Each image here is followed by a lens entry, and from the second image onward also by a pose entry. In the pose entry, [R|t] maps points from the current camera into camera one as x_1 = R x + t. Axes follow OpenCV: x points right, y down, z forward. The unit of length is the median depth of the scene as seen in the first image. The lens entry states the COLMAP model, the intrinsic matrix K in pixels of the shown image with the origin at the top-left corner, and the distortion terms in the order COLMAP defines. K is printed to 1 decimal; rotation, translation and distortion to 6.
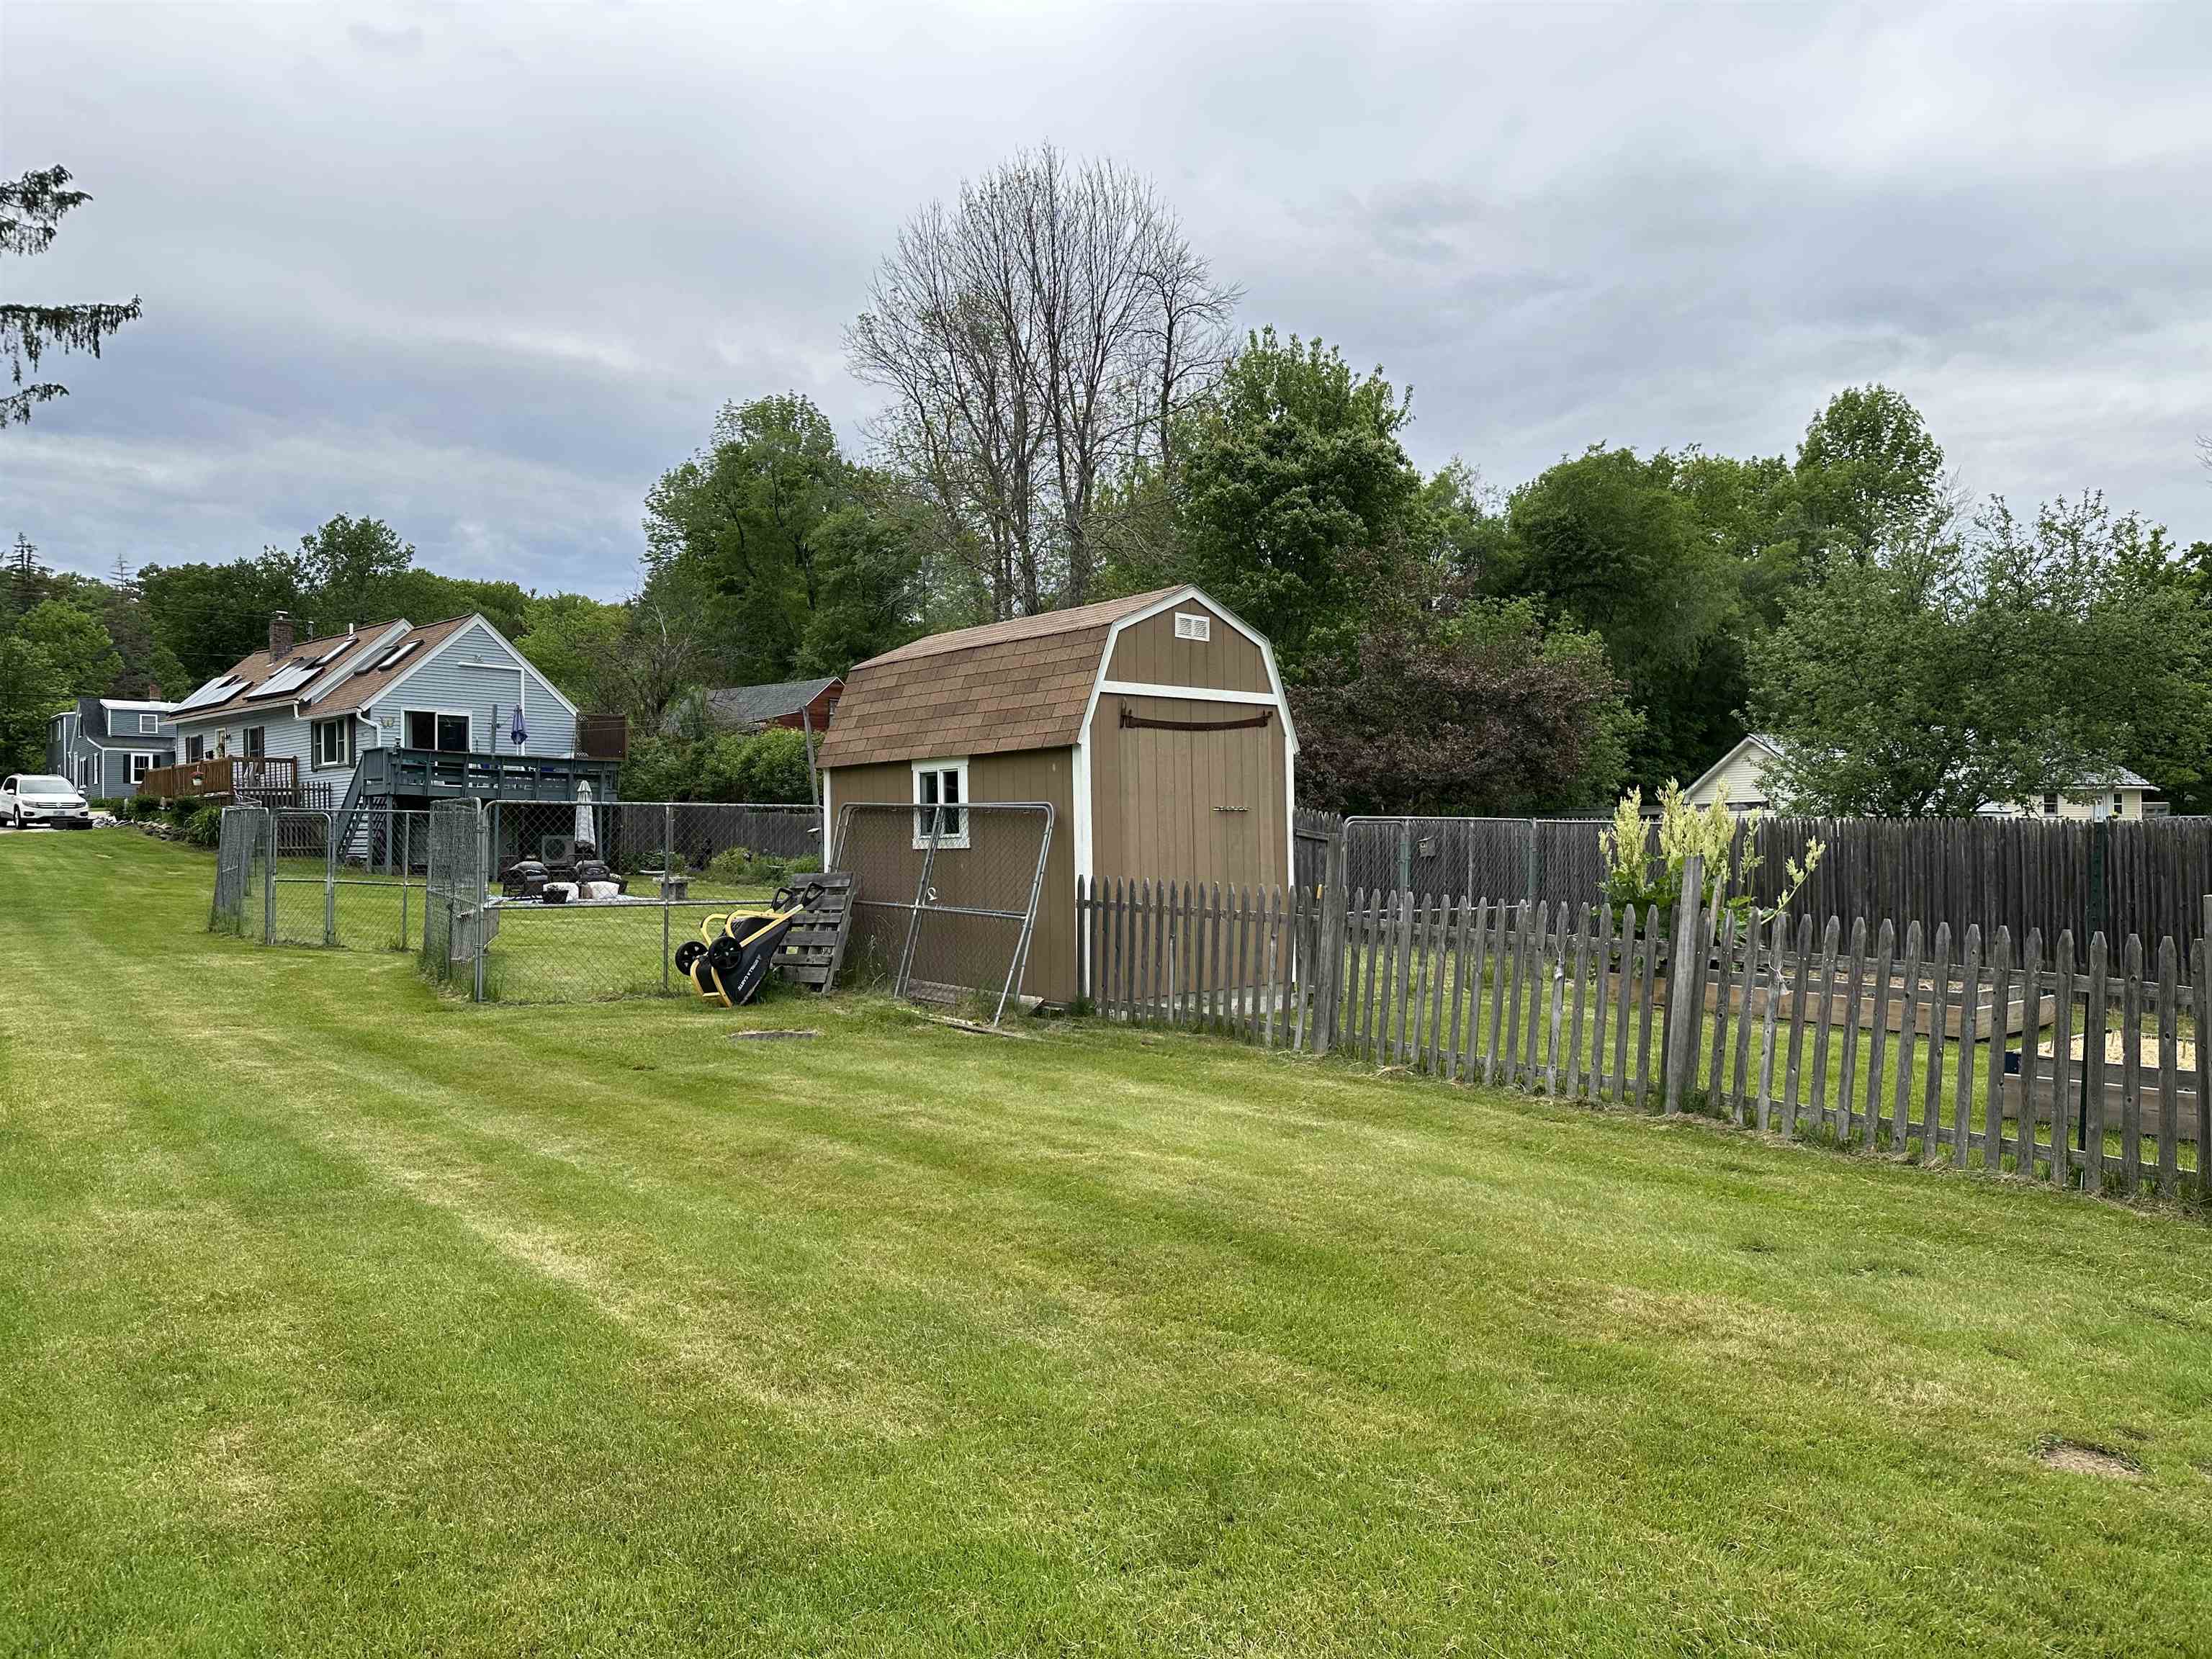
lens RADIAL K [[1528.9, 0, 1106.0], [0, 1528.9, 829.5], [0, 0, 1]] dist [0.119392, -0.154302]
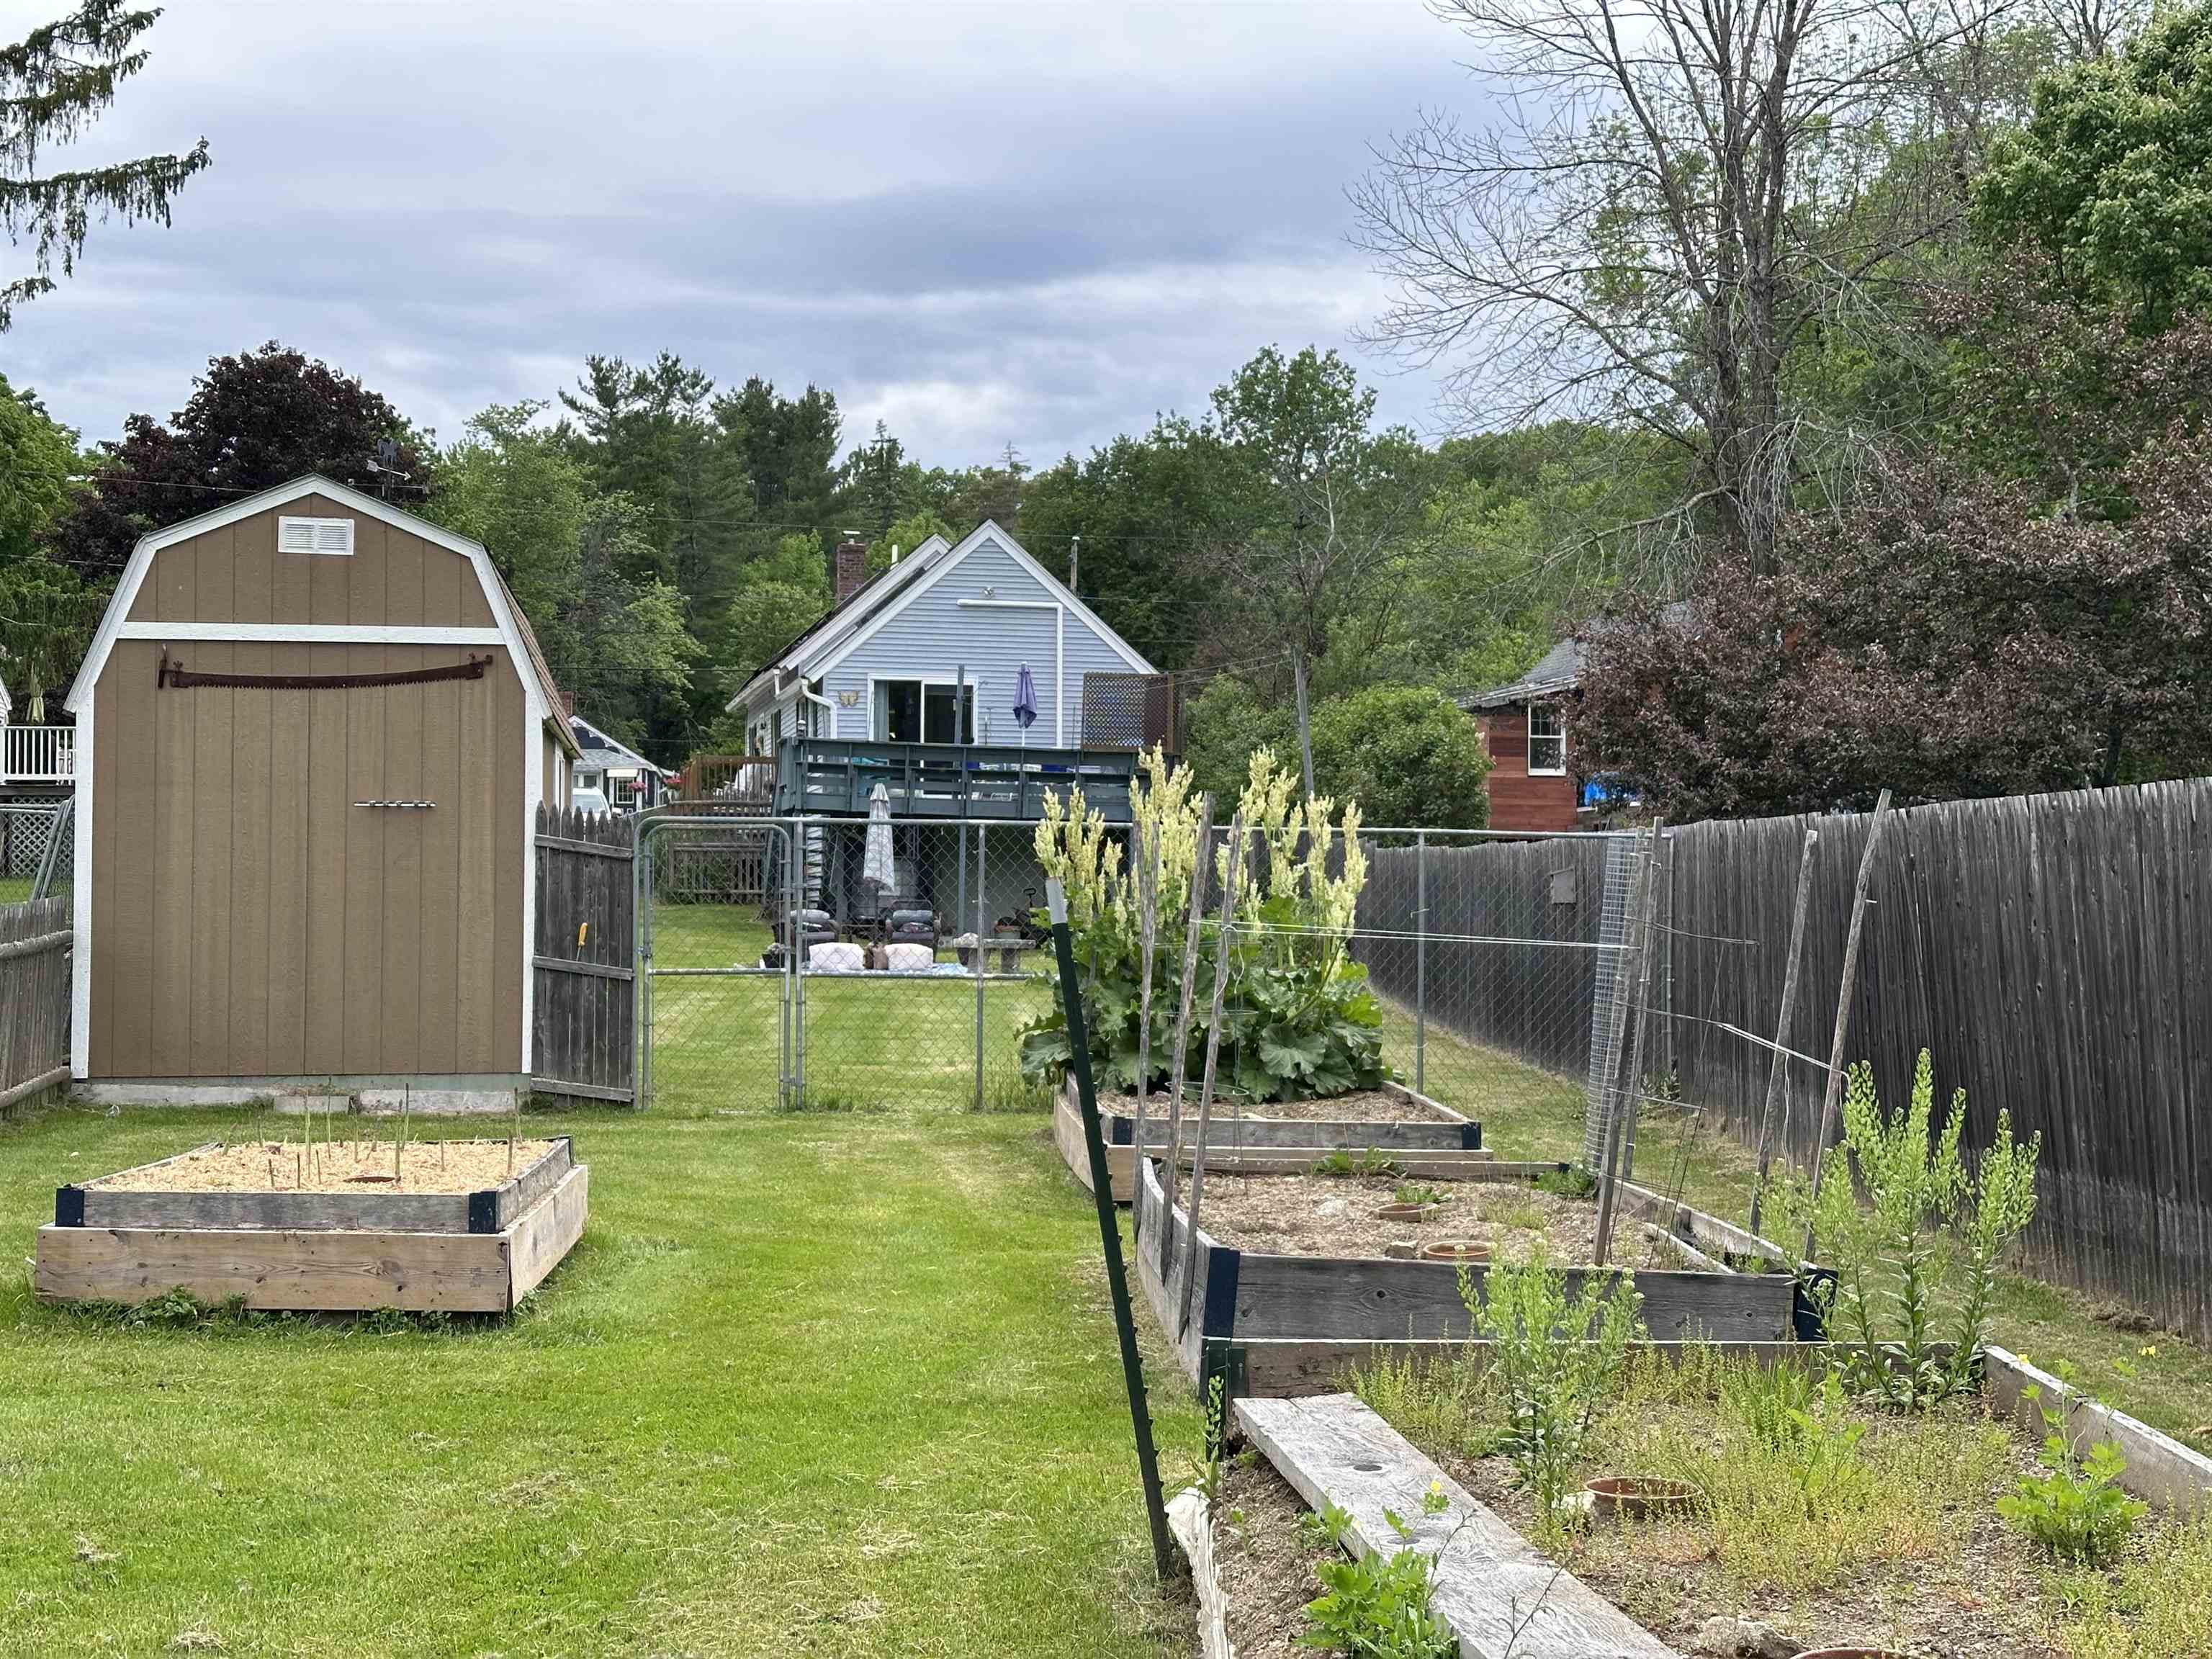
lens RADIAL K [[3066.4, 0, 1106.0], [0, 3066.4, 829.5], [0, 0, 1]] dist [0.080438, -0.020979]
pose [[0.815068, -0.003390, -0.579355, 0.600941], [-0.007715, 0.999831, -0.016704, 0.009120], [0.579314, 0.018084, 0.814904, 0.052604]]
